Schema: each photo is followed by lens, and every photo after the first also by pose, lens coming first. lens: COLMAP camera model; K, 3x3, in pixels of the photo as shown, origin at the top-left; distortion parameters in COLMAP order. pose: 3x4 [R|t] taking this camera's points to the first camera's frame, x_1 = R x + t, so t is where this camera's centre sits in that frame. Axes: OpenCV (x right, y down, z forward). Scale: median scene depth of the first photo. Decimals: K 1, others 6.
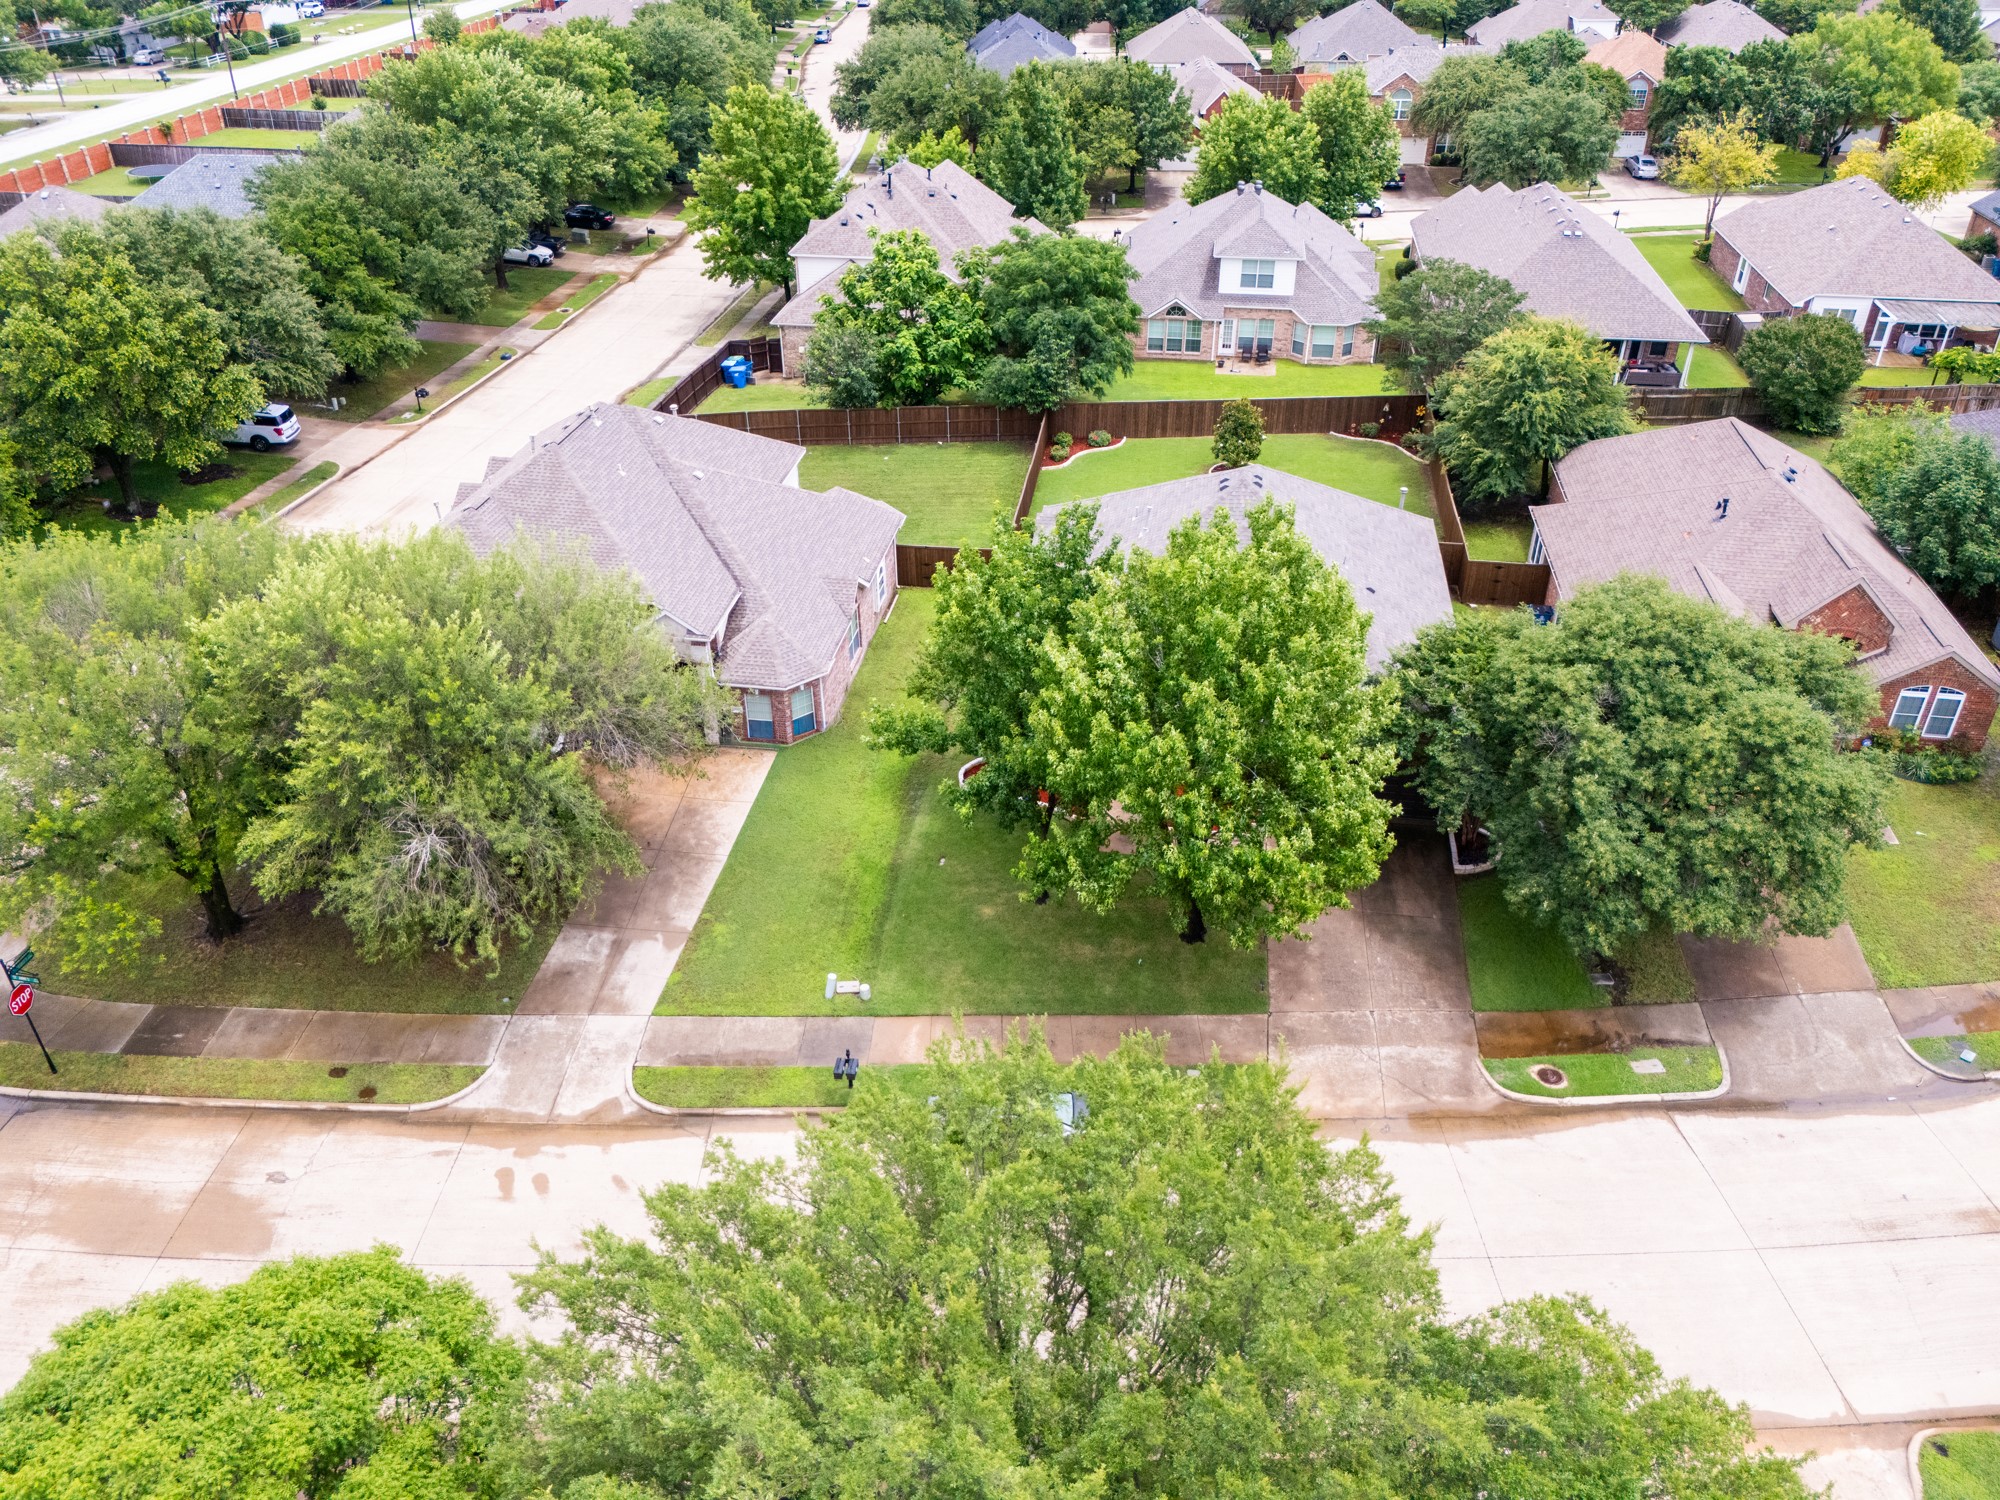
lens RADIAL K [[1401.2, 0, 1000.0], [0, 1401.2, 750.0], [0, 0, 1]] dist [0.059380, -0.044491]
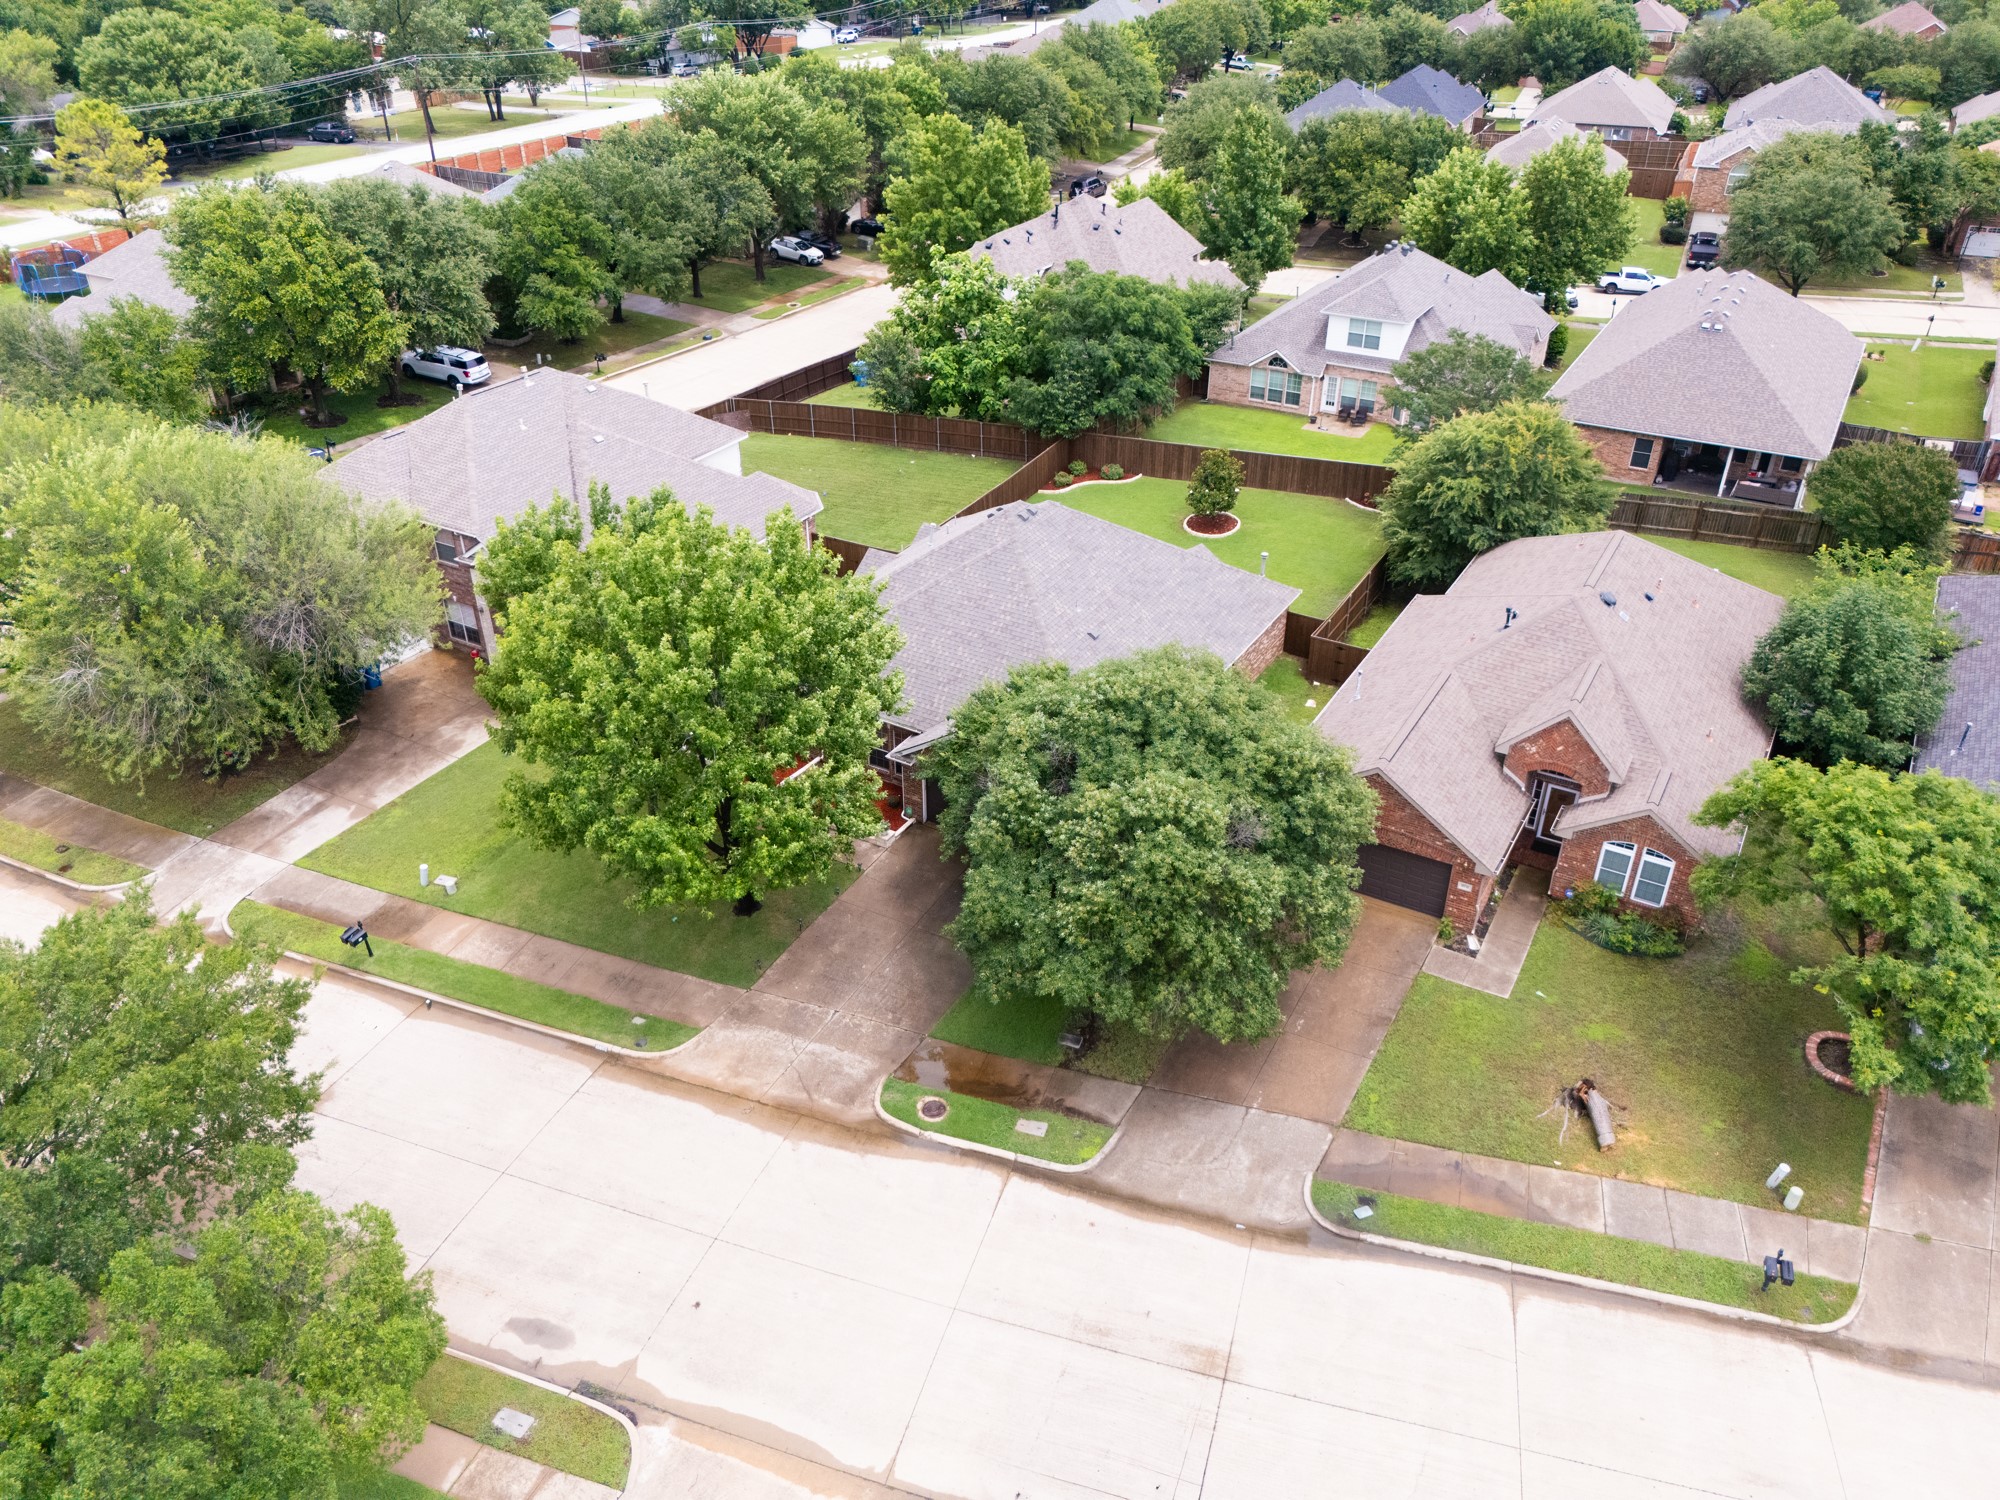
lens RADIAL K [[1400.3, 0, 1051.5], [0, 1400.3, 744.2], [0, 0, 1]] dist [0.059567, -0.060510]
pose [[0.933751, 0.193685, -0.300991, 0.381570], [-0.201481, 0.979478, 0.005241, -0.025132], [0.295829, 0.055750, 0.953613, 0.028583]]
